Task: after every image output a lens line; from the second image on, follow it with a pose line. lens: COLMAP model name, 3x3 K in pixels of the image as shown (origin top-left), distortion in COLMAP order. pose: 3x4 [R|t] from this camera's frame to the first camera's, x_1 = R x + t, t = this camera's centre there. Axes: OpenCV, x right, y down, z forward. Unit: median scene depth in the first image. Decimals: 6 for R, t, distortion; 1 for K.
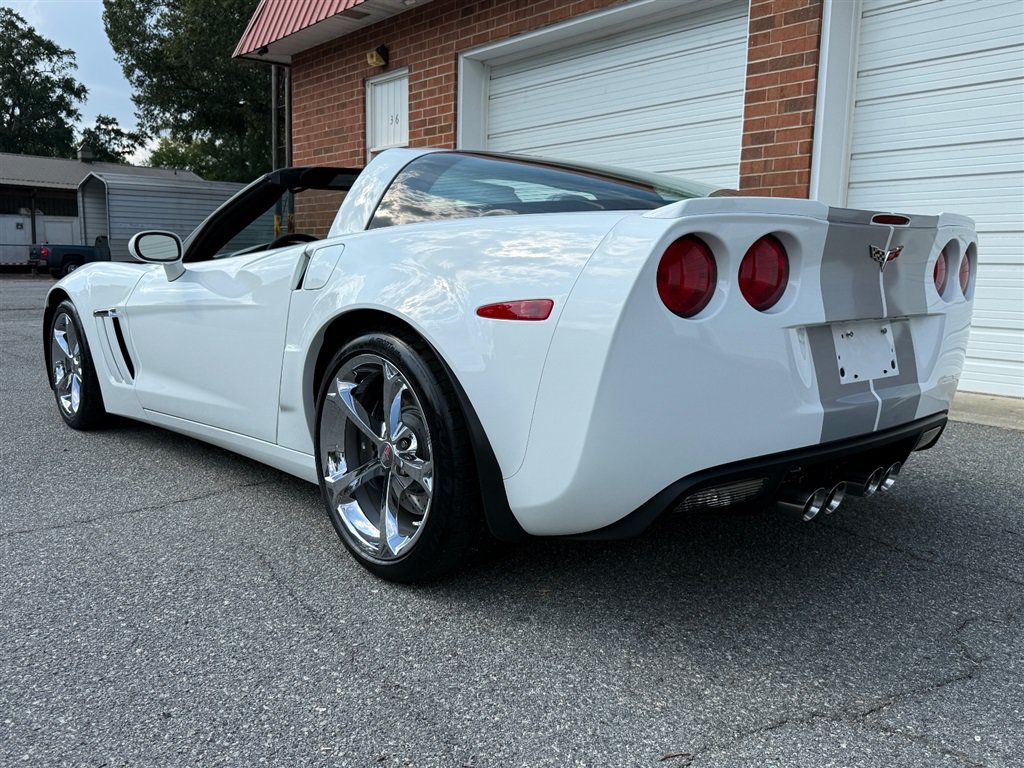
lens RADIAL K [[881.8, 0, 512.0], [0, 881.8, 384.0], [0, 0, 1]] dist [0.090965, -0.182042]
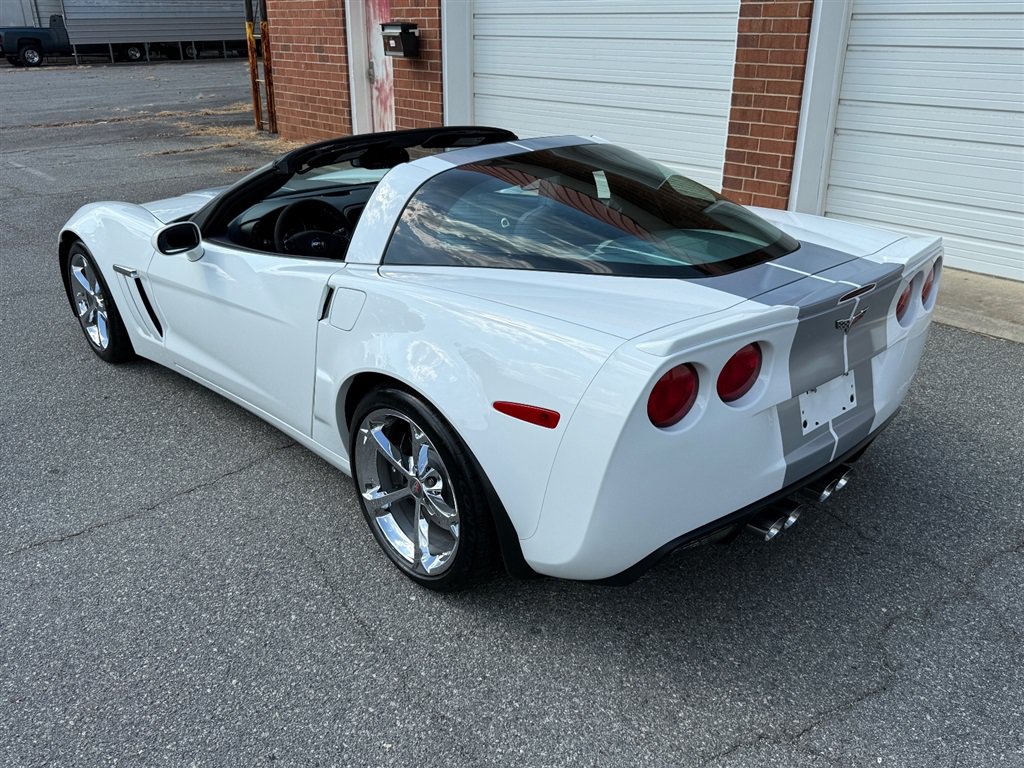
lens RADIAL K [[879.0, 0, 516.8], [0, 879.0, 384.6], [0, 0, 1]] dist [0.146569, -0.333142]
pose [[0.999617, -0.024390, 0.013100, -0.012608], [0.020258, 0.966899, 0.254353, -0.218657], [-0.018870, -0.253990, 0.967023, -0.064976]]
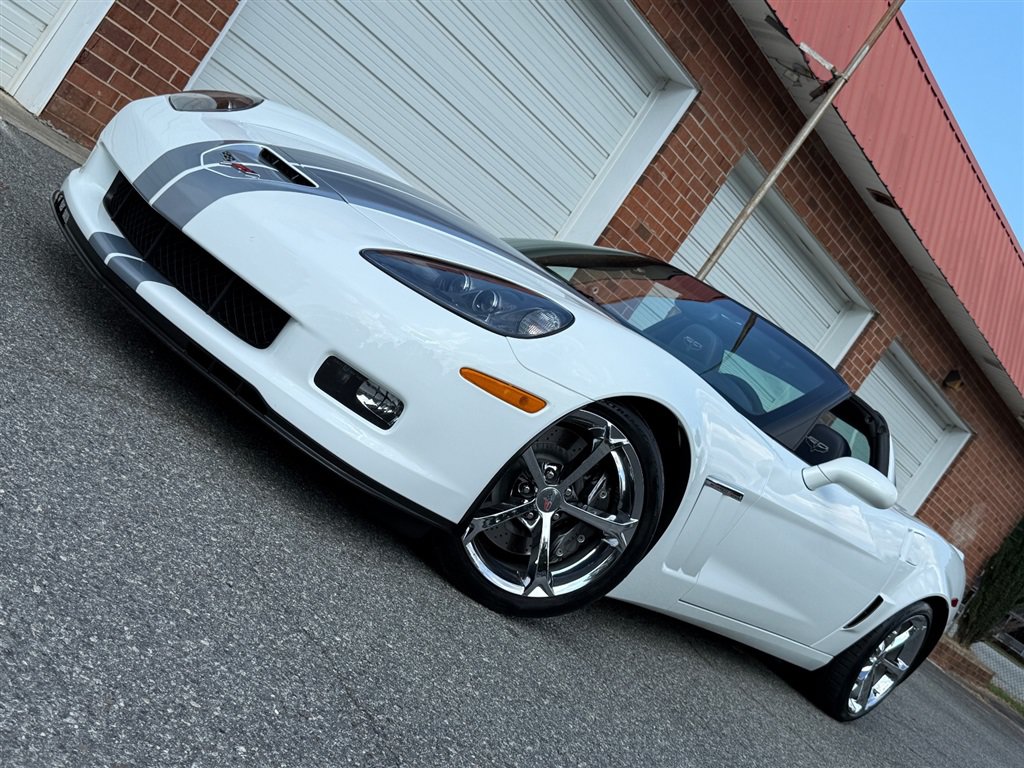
lens RADIAL K [[1104.0, 0, 512.0], [0, 1104.0, 384.0], [0, 0, 1]] dist [0.189523, -0.458718]
pose [[-0.094307, -0.145900, 0.984794, -1.328919], [-0.460450, 0.883433, 0.086789, -0.154581], [-0.882662, -0.445264, -0.150494, 1.375155]]
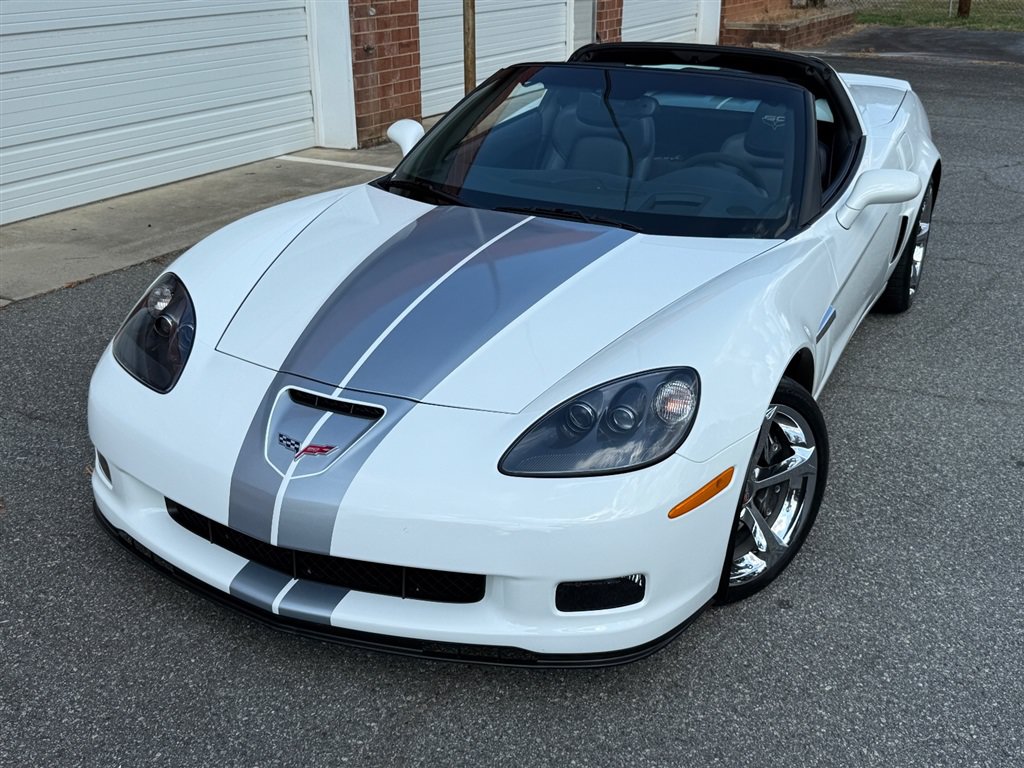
lens RADIAL K [[1104.0, 0, 512.0], [0, 1104.0, 384.0], [0, 0, 1]] dist [0.189523, -0.458718]
pose [[-0.378321, -0.364238, 0.851002, -1.177284], [0.112845, 0.894327, 0.432949, -0.464471], [-0.918771, 0.259825, -0.297240, 1.572699]]
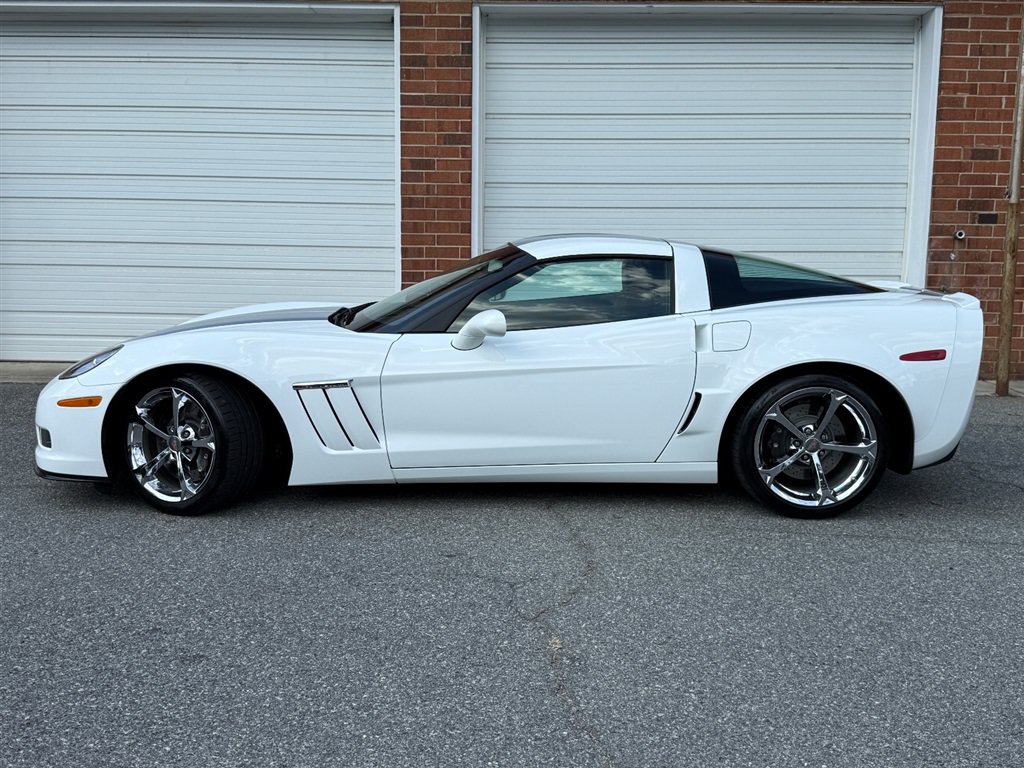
lens RADIAL K [[1074.3, 0, 521.4], [0, 1074.3, 396.2], [0, 0, 1]] dist [0.181025, -0.366155]
pose [[0.643867, -0.123737, 0.755065, -1.293588], [0.100315, 0.991970, 0.077019, -0.143876], [-0.758533, 0.026154, 0.651110, 0.040101]]
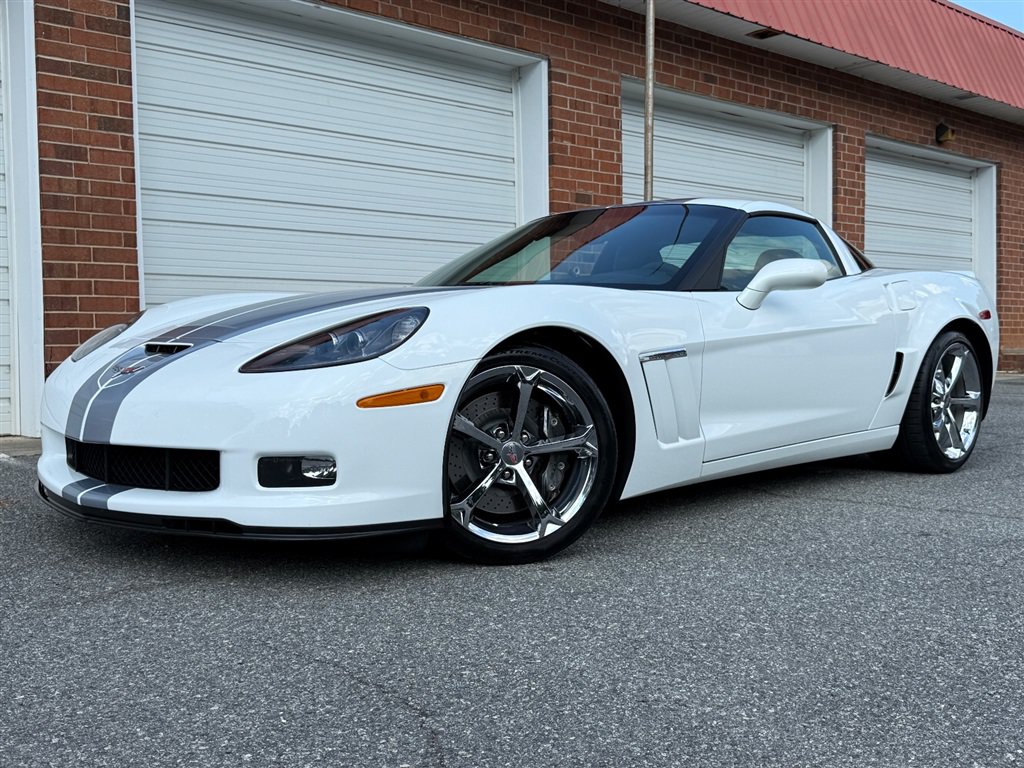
lens RADIAL K [[1079.1, 0, 516.2], [0, 1079.1, 381.5], [0, 0, 1]] dist [0.194835, -0.450909]
pose [[-0.062309, -0.058290, 0.996353, -1.419992], [0.139343, 0.988008, 0.066516, -0.139819], [-0.988282, 0.142979, -0.053440, 1.234956]]
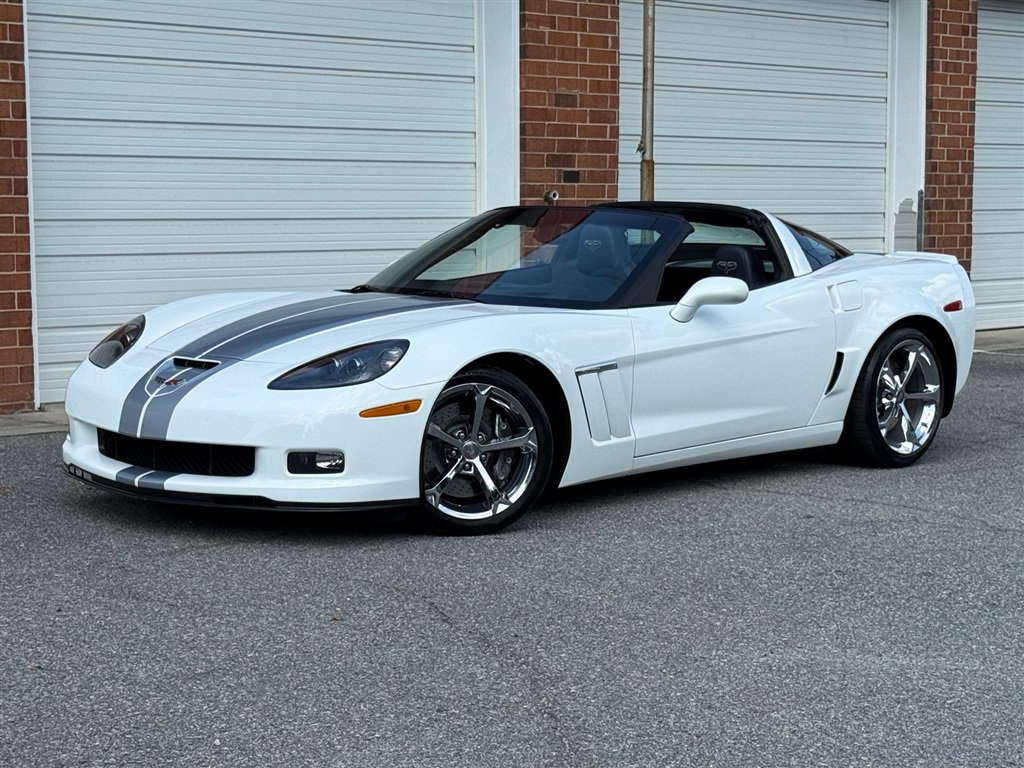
lens RADIAL K [[2094.8, 0, 545.7], [0, 2094.8, 383.4], [0, 0, 1]] dist [0.125995, -0.044296]
pose [[-0.095643, -0.105107, 0.989851, -2.675758], [0.126421, 0.985075, 0.116815, -0.332520], [-0.987355, 0.136311, -0.080928, 1.288274]]
